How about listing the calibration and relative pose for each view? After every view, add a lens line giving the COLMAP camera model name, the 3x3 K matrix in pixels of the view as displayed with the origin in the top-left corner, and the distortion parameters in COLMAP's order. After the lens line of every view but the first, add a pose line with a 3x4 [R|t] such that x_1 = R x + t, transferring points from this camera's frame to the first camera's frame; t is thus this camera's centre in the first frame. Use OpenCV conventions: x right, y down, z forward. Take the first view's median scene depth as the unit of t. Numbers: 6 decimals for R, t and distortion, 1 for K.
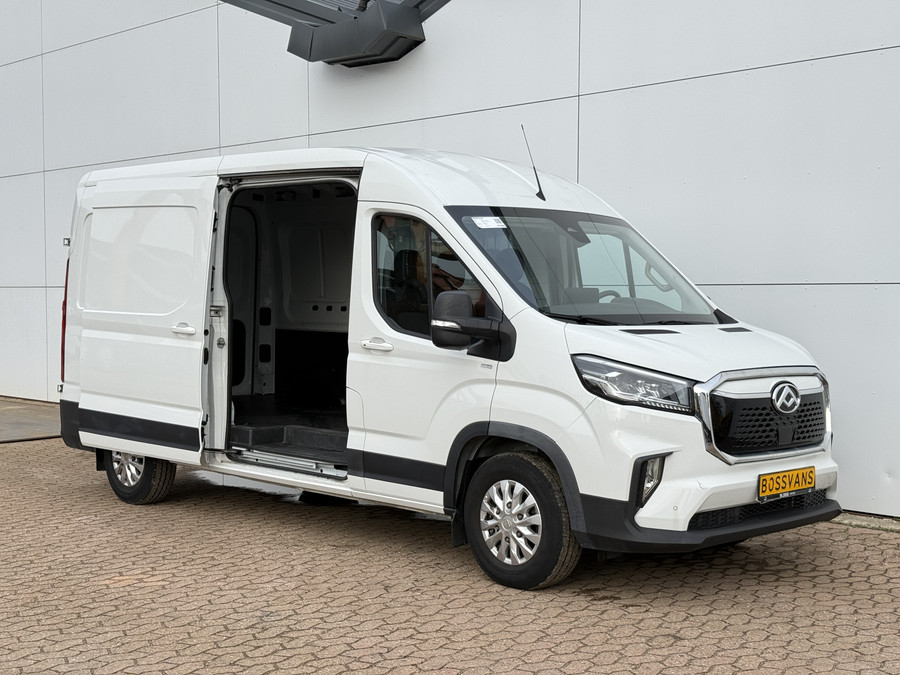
lens RADIAL K [[1225.8, 0, 446.7], [0, 1225.8, 377.0], [0, 0, 1]] dist [0.127702, -0.079424]
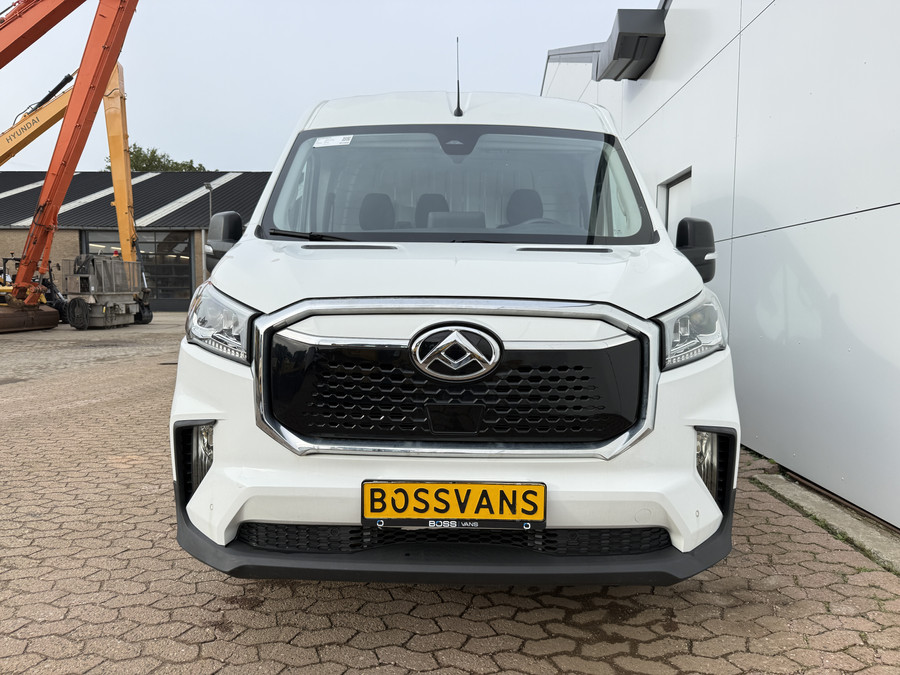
lens RADIAL K [[631.1, 0, 450.0], [0, 631.1, 337.5], [0, 0, 1]] dist [0.050139, -0.089211]
pose [[0.697409, 0.048013, -0.715063, 0.471860], [-0.045293, 0.998712, 0.022883, 0.003988], [0.715240, 0.016428, 0.698685, 0.792397]]
